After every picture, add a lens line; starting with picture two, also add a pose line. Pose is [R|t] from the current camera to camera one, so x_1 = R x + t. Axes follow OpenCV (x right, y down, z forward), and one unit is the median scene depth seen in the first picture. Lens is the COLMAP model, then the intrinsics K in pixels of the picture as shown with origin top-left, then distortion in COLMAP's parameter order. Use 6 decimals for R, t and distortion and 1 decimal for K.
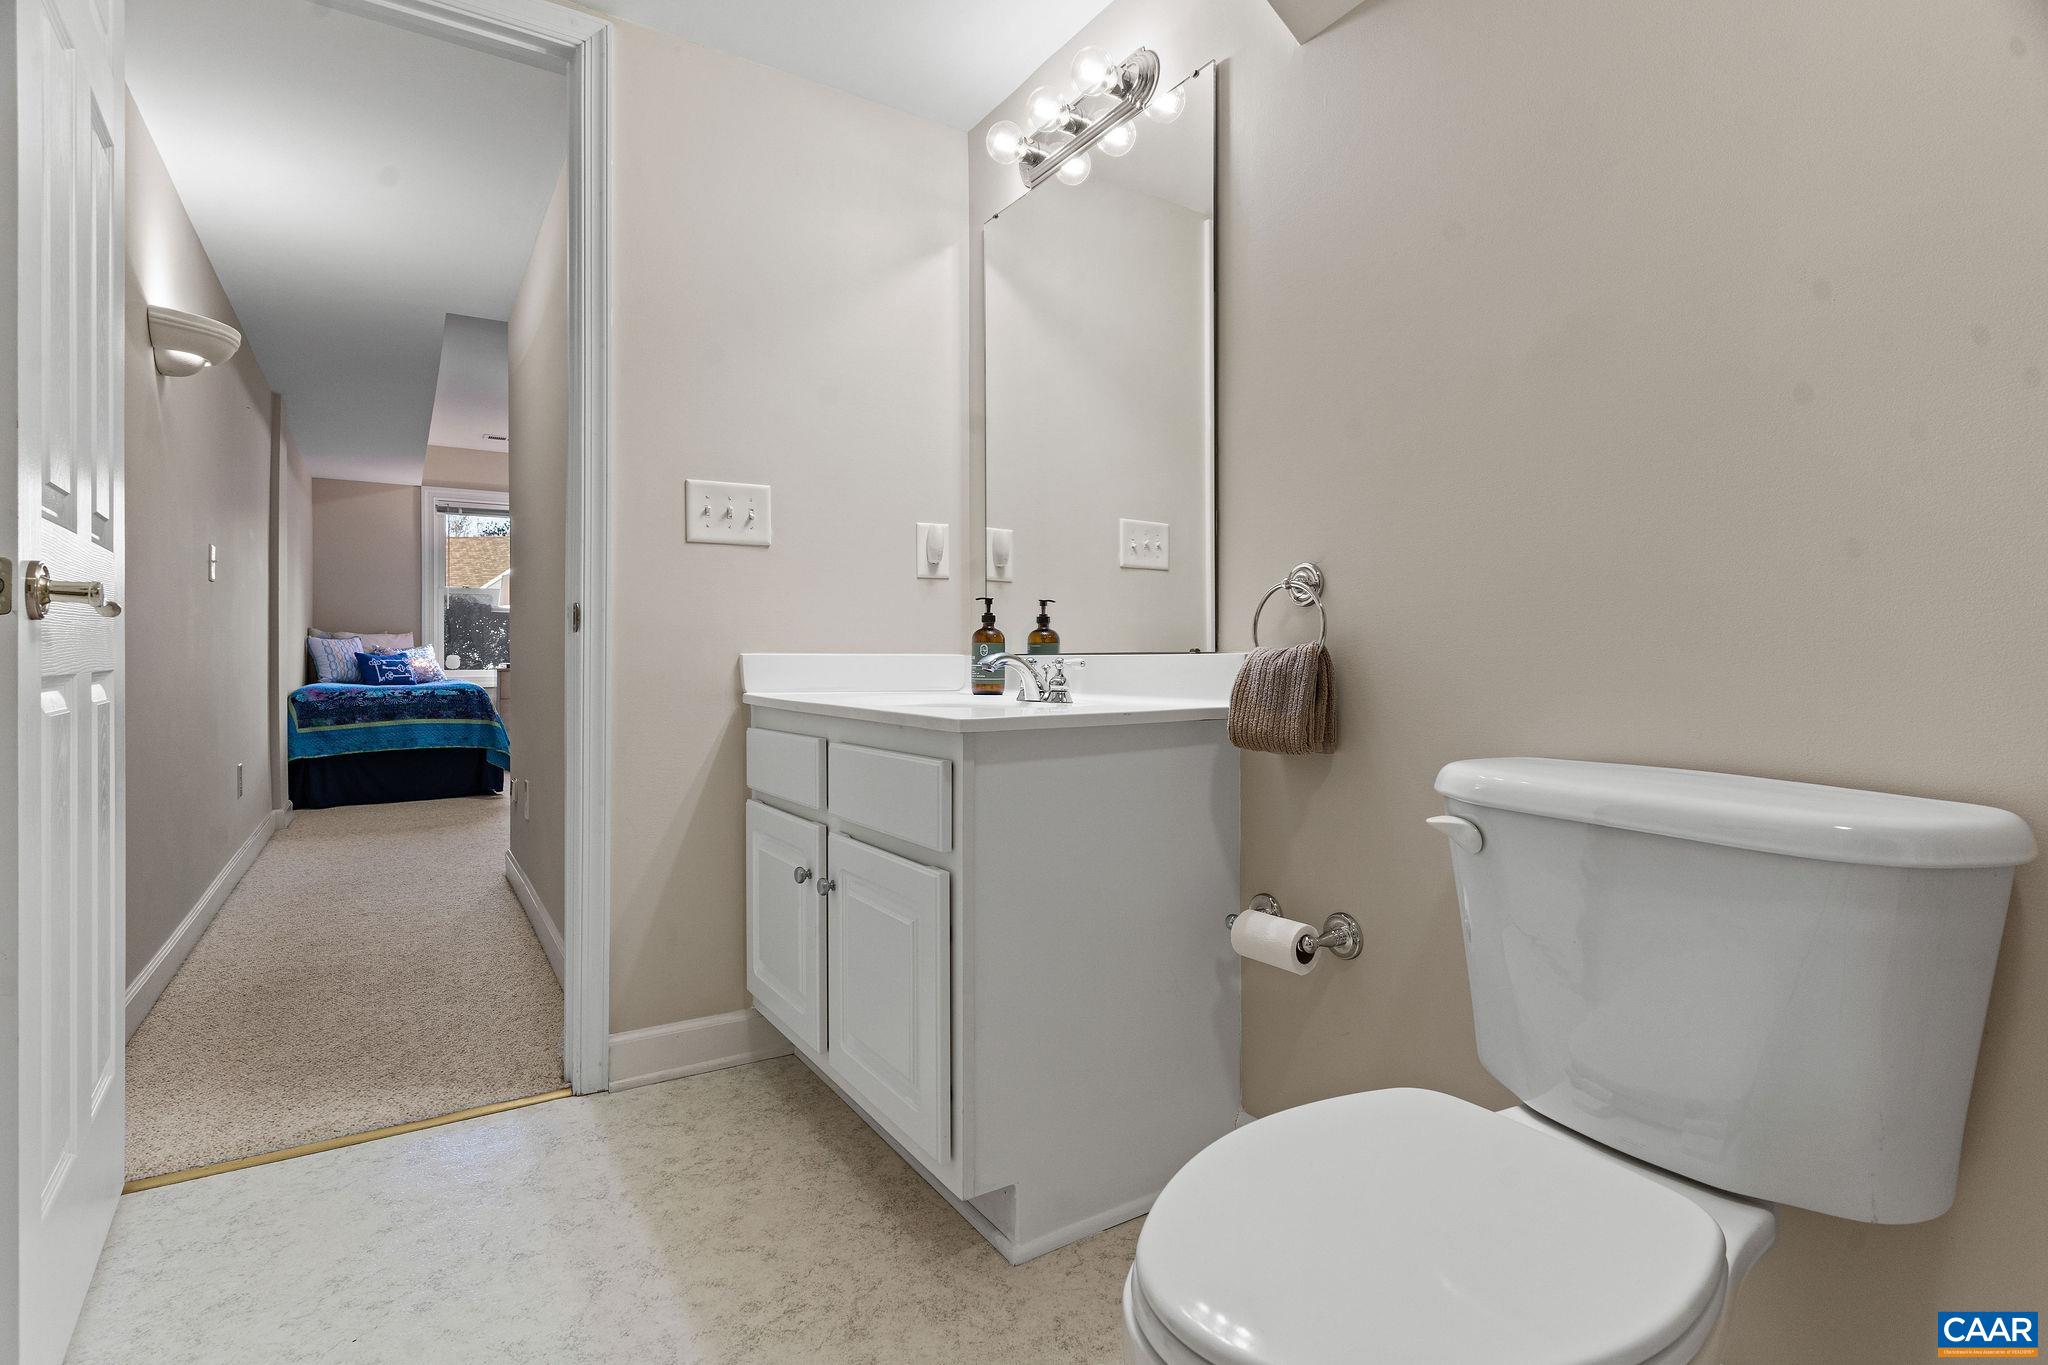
lens RADIAL K [[989.3, 0, 1031.0], [0, 989.3, 669.5], [0, 0, 1]] dist [-0.000083, -0.000867]
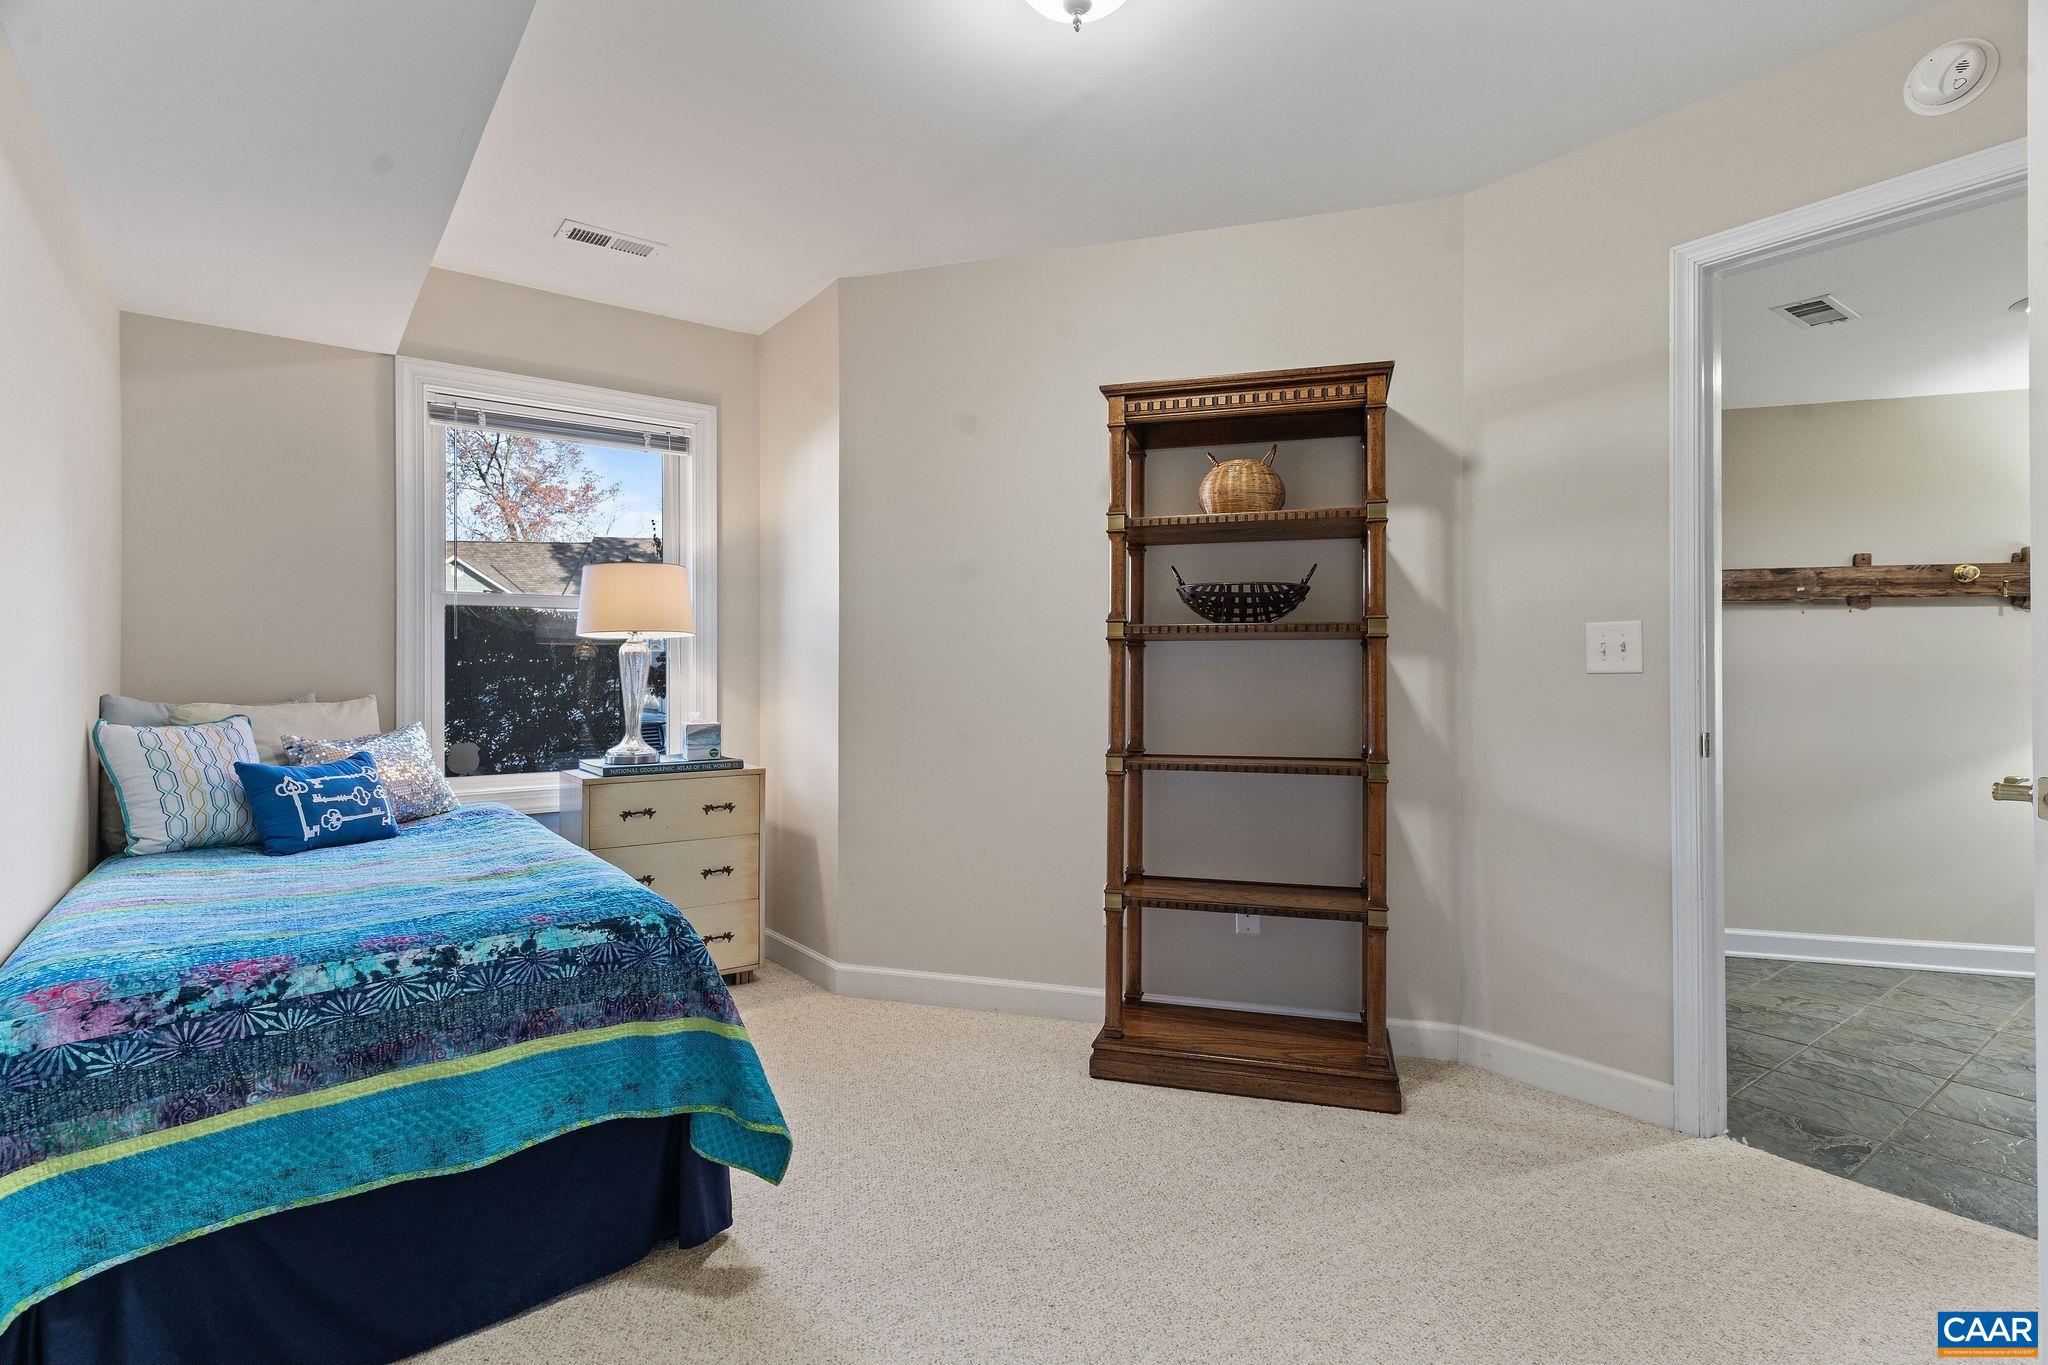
lens RADIAL K [[989.3, 0, 1013.3], [0, 989.3, 673.8], [0, 0, 1]] dist [-0.000083, -0.000867]
pose [[0.997168, -0.008521, 0.074728, -0.432218], [0.009339, 0.999900, -0.010611, -0.045211], [-0.074630, 0.011279, 0.997148, 0.625607]]
